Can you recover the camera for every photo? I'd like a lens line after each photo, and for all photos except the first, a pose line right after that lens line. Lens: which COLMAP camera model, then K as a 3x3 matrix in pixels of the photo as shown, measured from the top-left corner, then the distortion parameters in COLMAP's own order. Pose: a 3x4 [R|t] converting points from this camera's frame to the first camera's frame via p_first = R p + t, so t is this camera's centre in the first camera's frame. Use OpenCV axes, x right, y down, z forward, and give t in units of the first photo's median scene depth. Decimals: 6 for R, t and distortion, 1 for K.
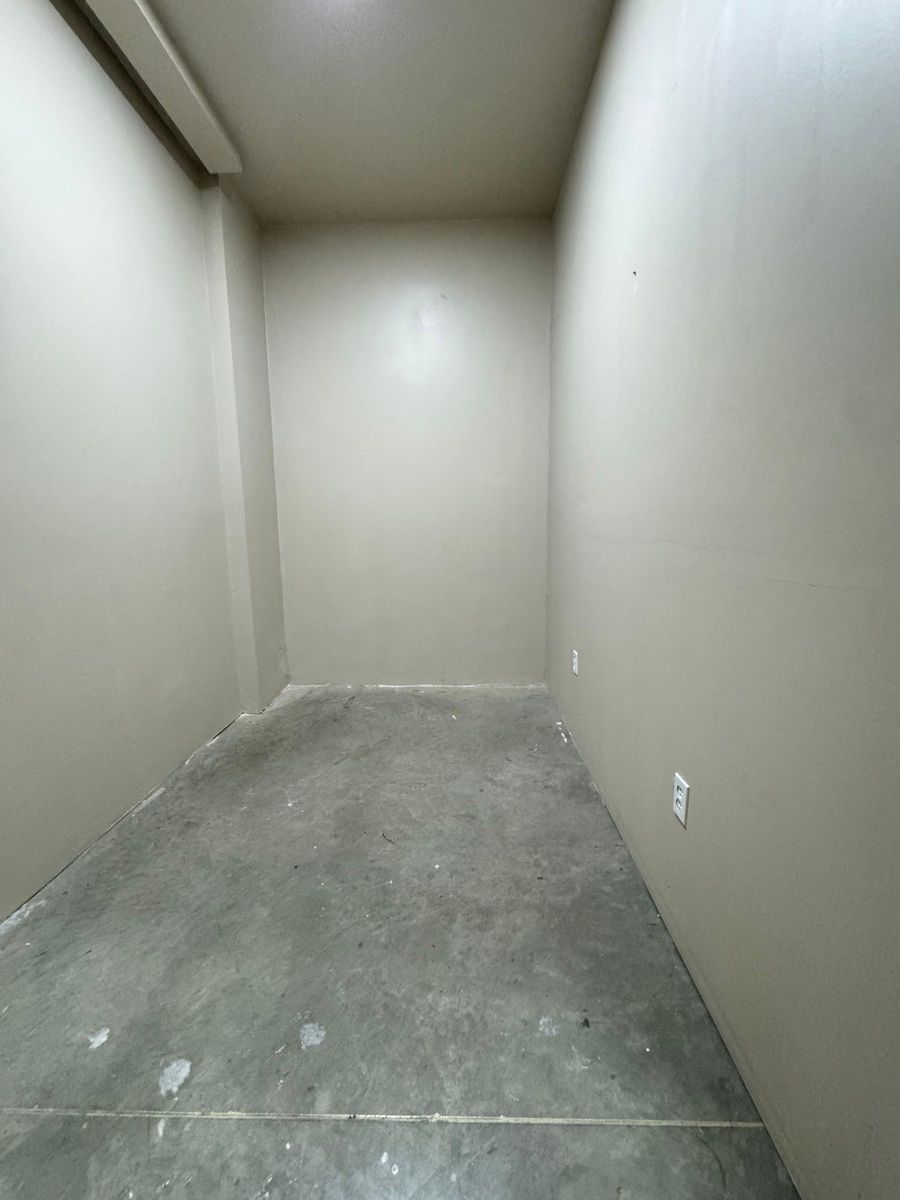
lens RADIAL K [[482.9, 0, 453.4], [0, 482.9, 601.0], [0, 0, 1]] dist [0.000583, -0.000088]
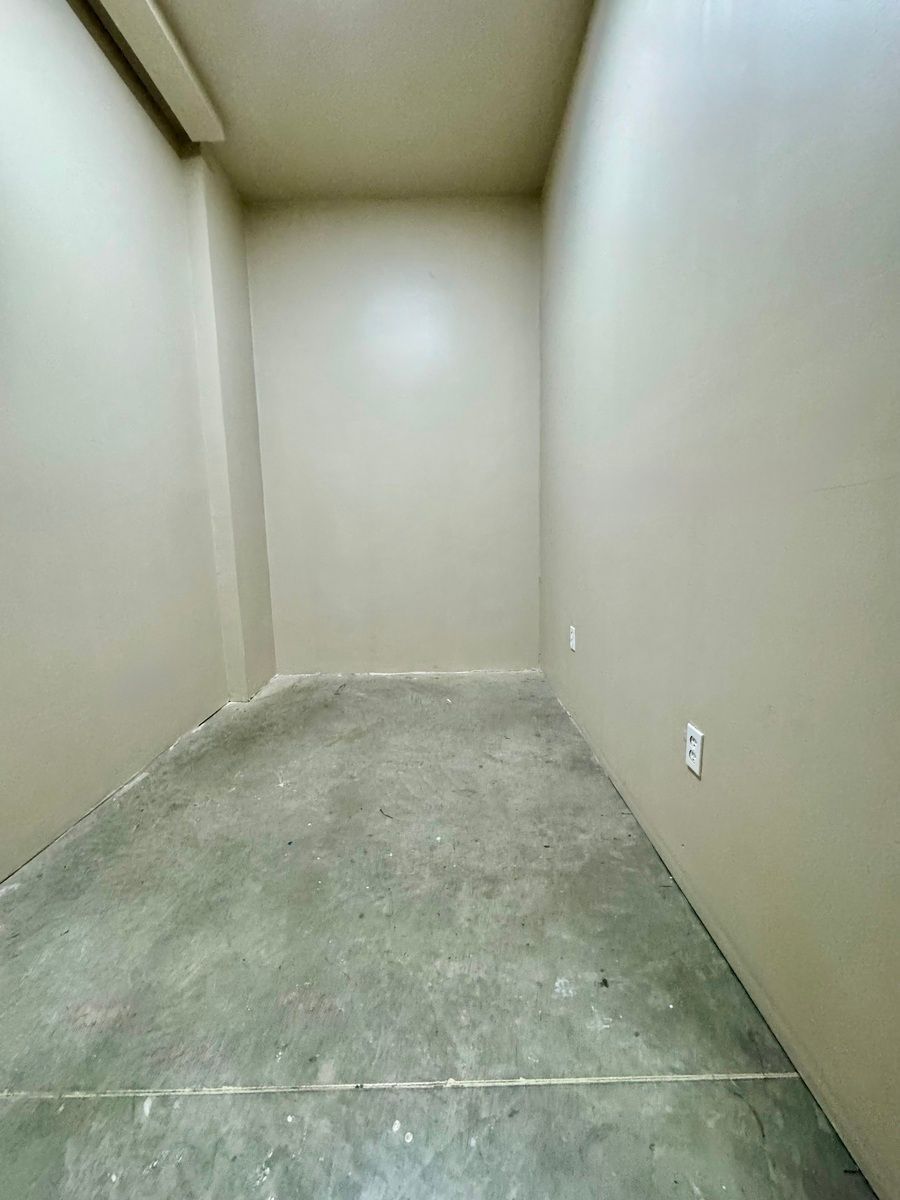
lens RADIAL K [[482.9, 0, 453.4], [0, 482.9, 601.0], [0, 0, 1]] dist [0.000583, -0.000088]
pose [[0.999482, -0.013715, 0.029108, -0.031706], [0.014166, 0.999782, -0.015333, 0.115030], [-0.028891, 0.015737, 0.999459, 0.044112]]
